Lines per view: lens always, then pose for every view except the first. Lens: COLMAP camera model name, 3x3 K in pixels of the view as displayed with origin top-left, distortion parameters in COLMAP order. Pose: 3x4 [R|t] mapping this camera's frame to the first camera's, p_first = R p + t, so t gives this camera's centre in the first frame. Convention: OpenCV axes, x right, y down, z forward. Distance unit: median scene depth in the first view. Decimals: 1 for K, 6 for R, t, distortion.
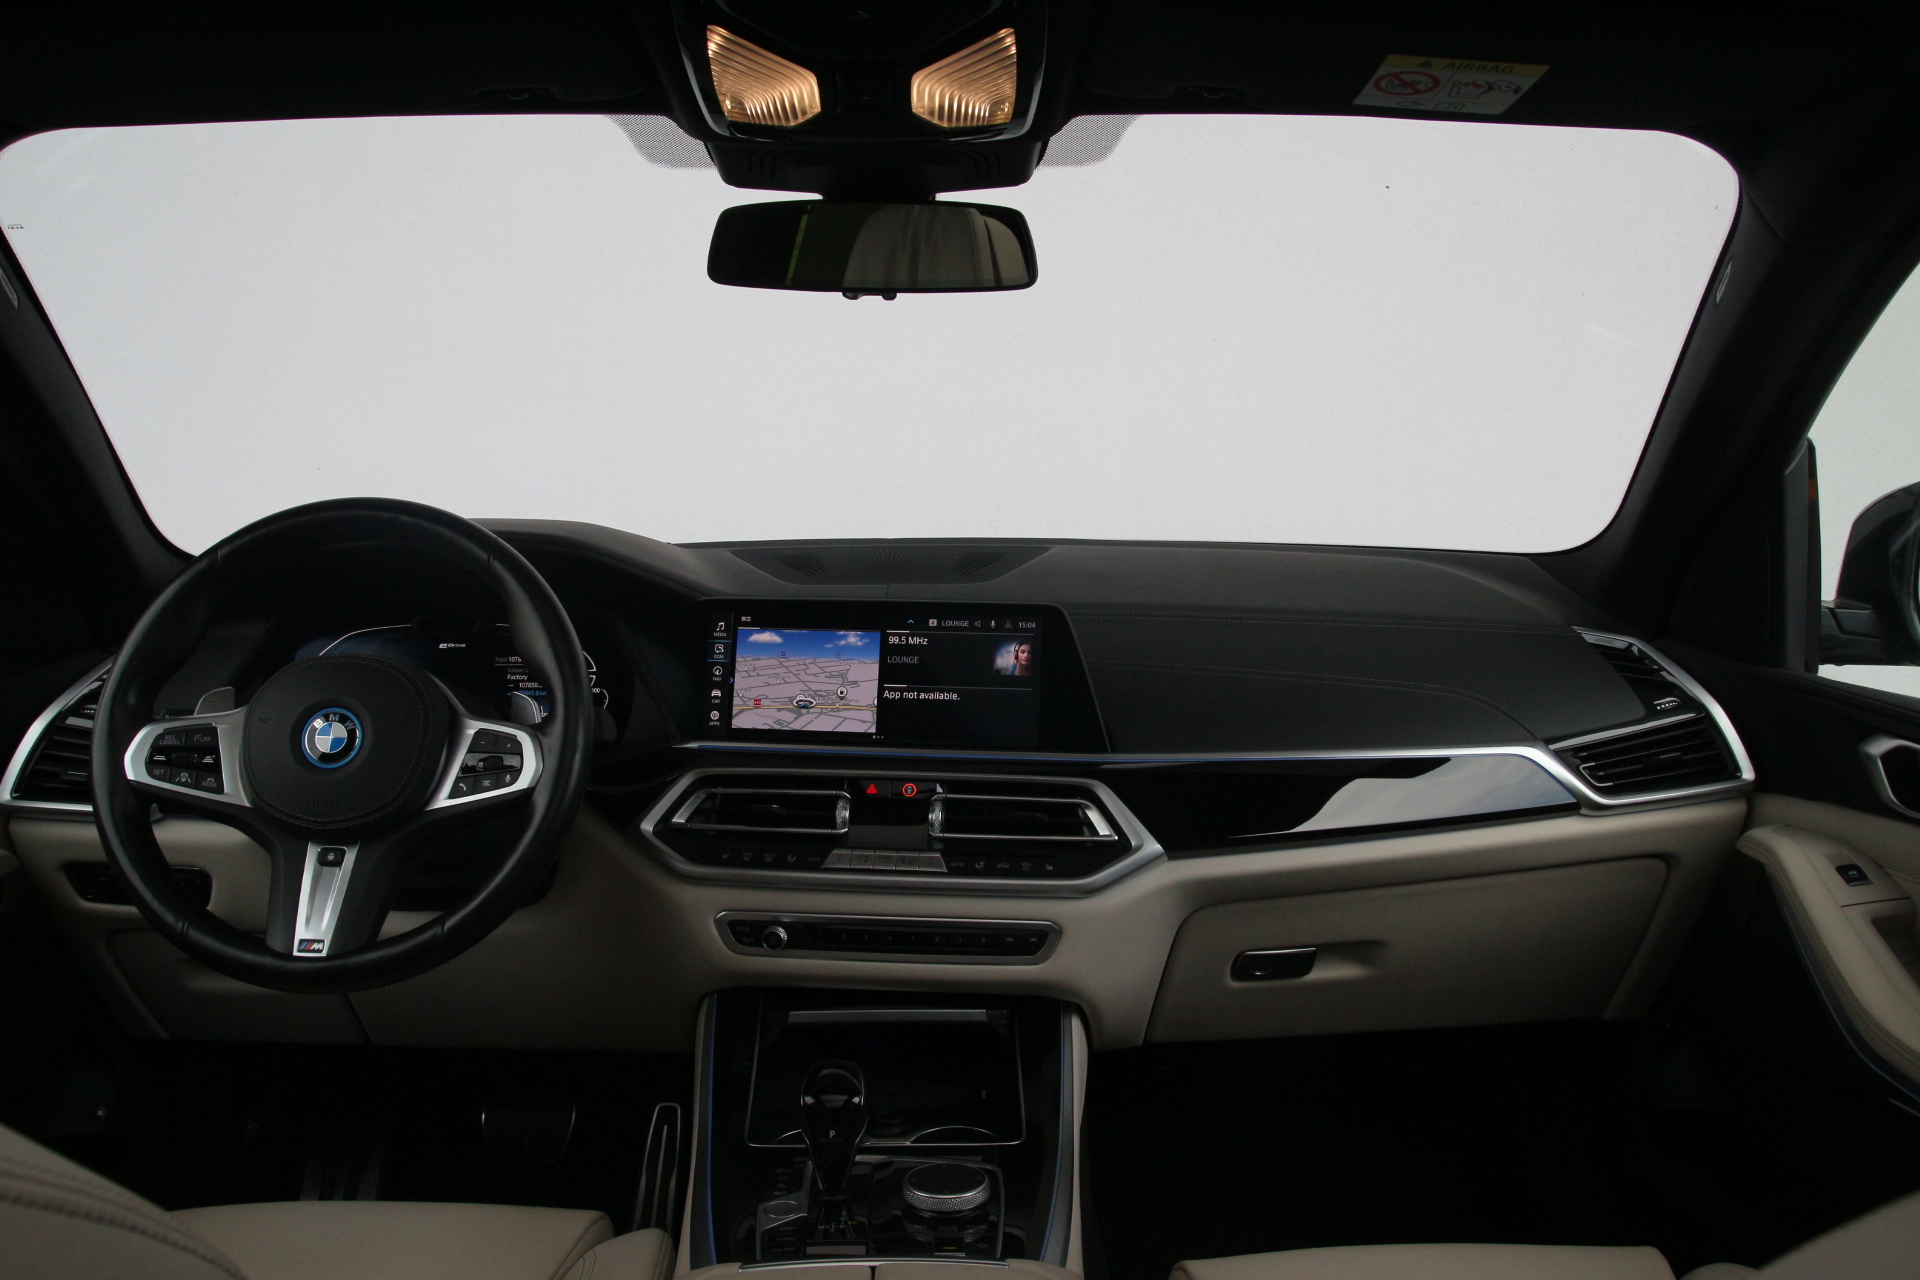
lens RADIAL K [[1463.2, 0, 973.2], [0, 1463.2, 637.6], [0, 0, 1]] dist [-0.112722, 0.058631]
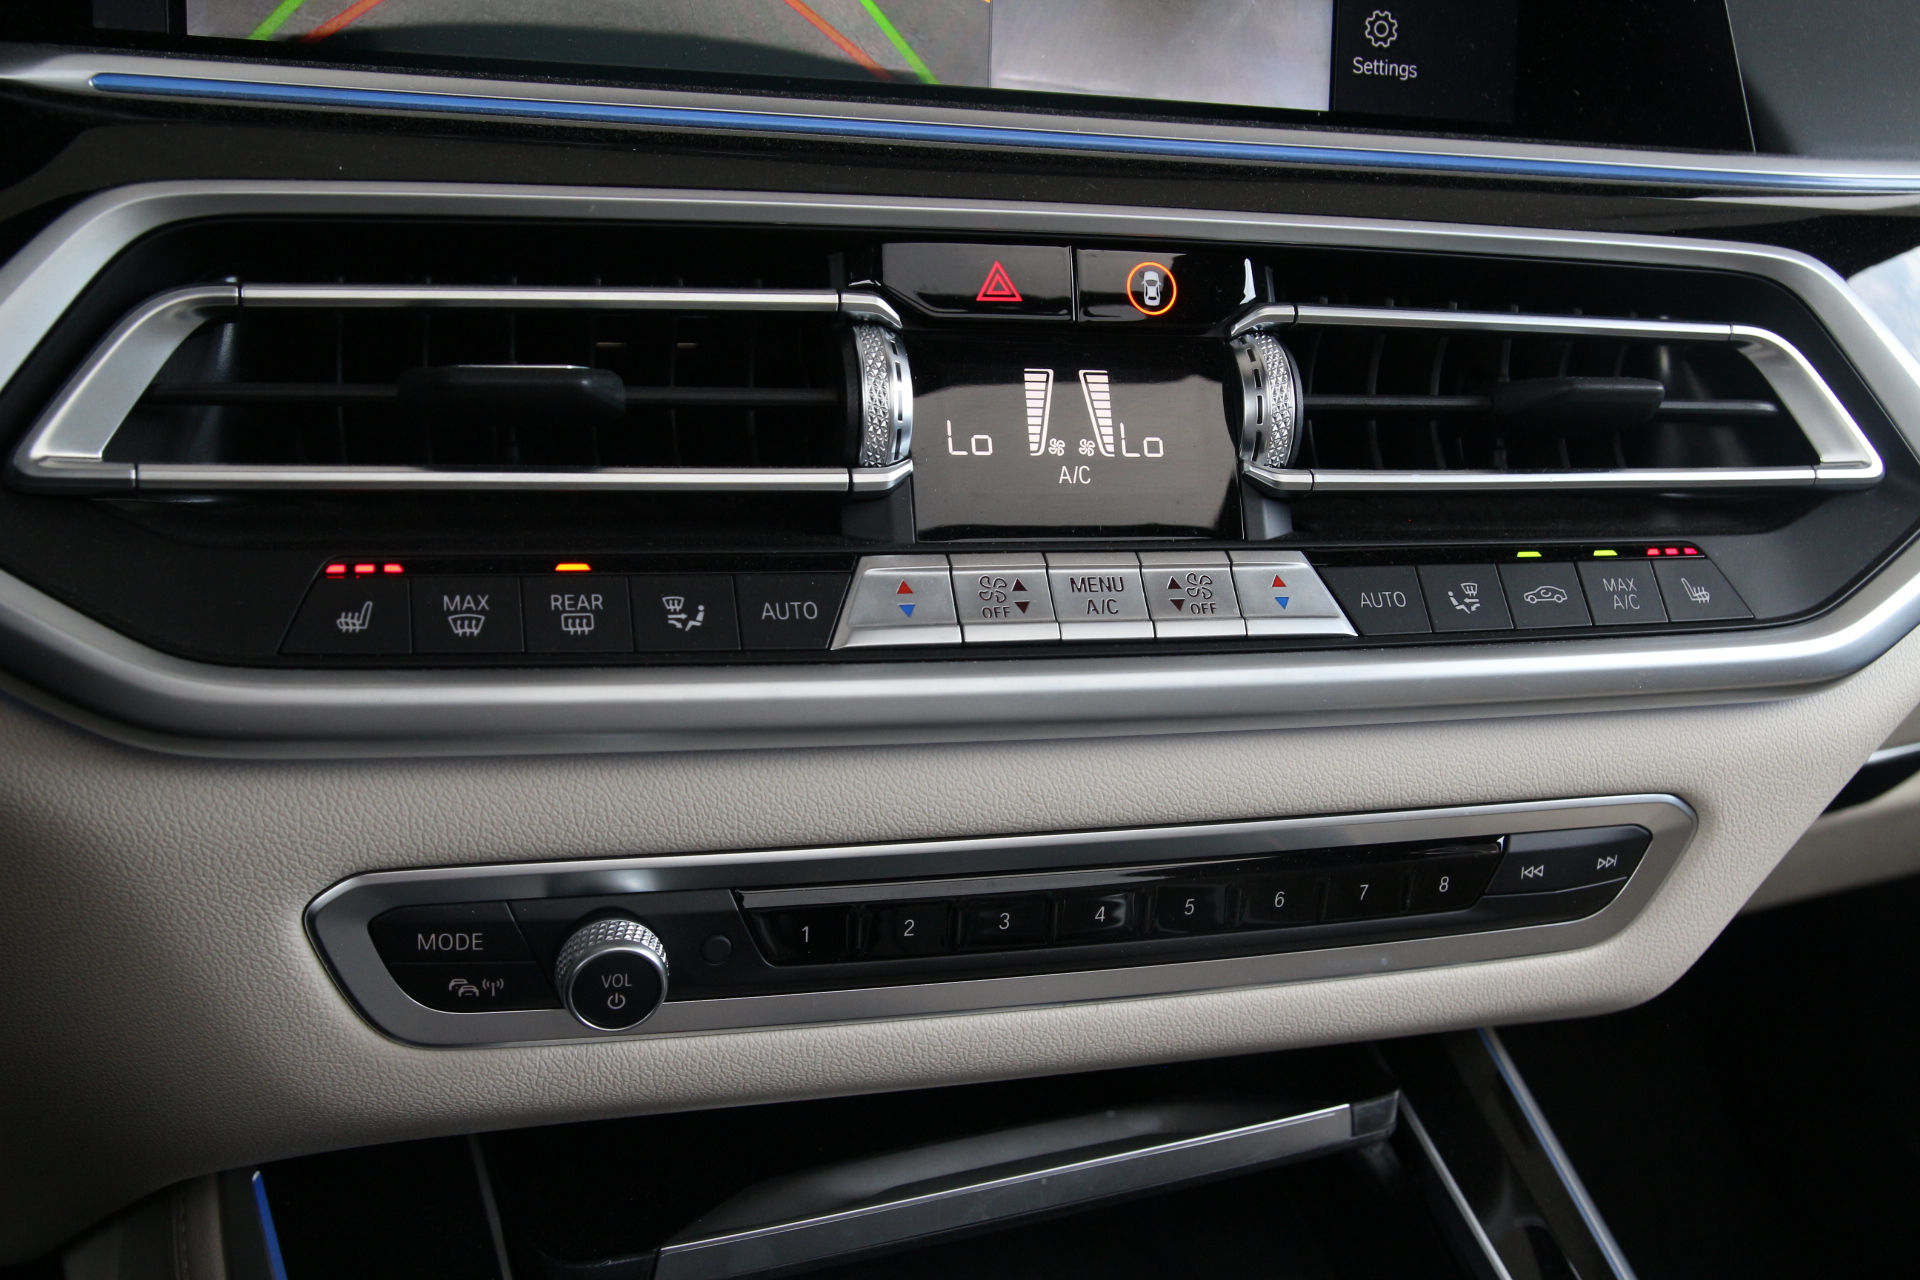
lens RADIAL K [[2027.1, 0, 943.5], [0, 2027.1, 671.1], [0, 0, 1]] dist [-0.029366, 0.000000]
pose [[0.925002, -0.071364, 0.373199, -0.228729], [-0.036297, 0.961115, 0.273754, 0.087408], [-0.378223, -0.266769, 0.886443, 0.818537]]
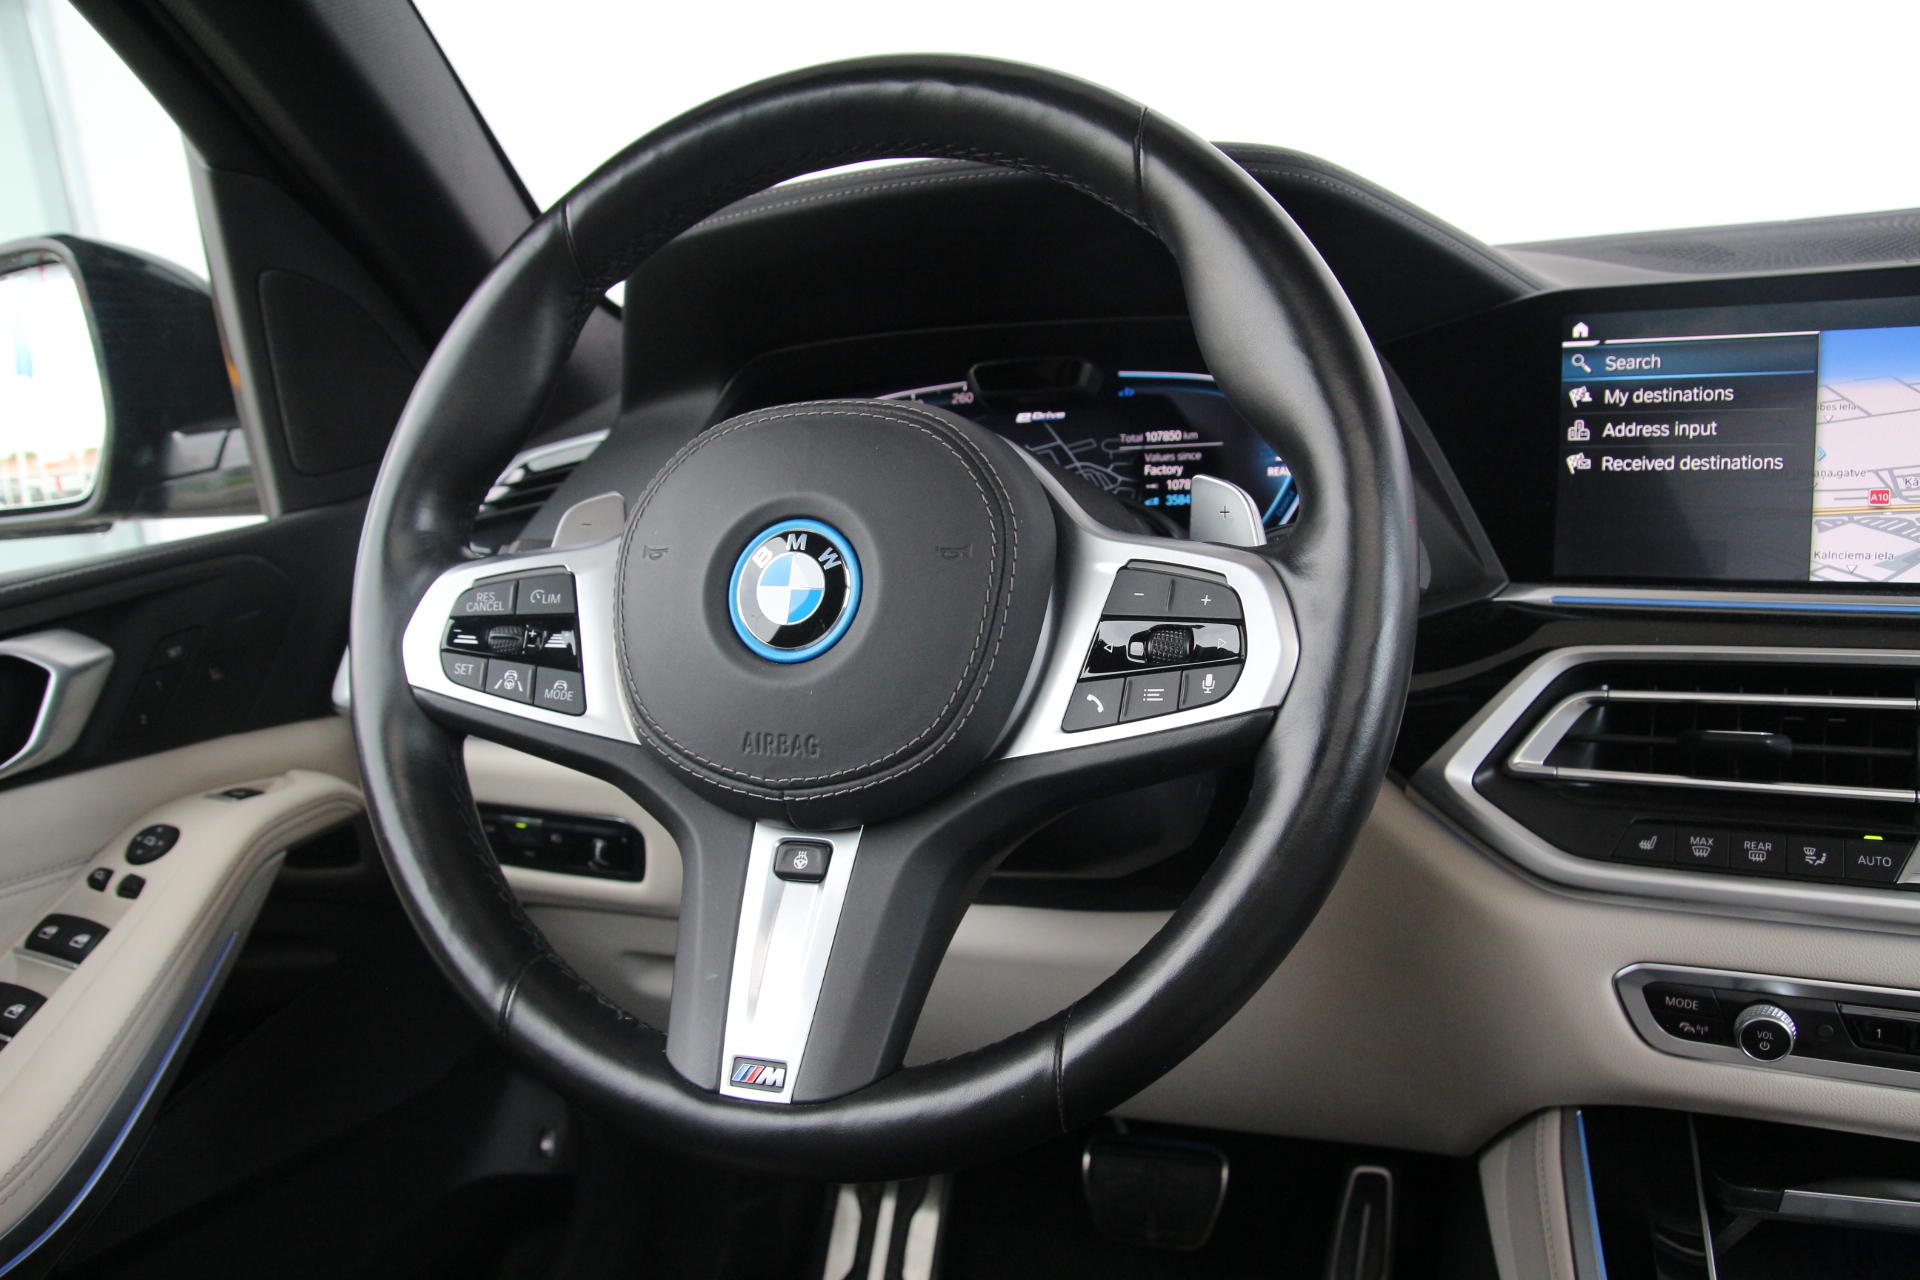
lens RADIAL K [[1463.2, 0, 953.3], [0, 1463.2, 683.3], [0, 0, 1]] dist [-0.112722, 0.058631]
pose [[0.926755, 0.009615, -0.375543, -0.232791], [0.038131, 0.992102, 0.119501, 0.046508], [0.373726, -0.125068, 0.919069, 0.598943]]
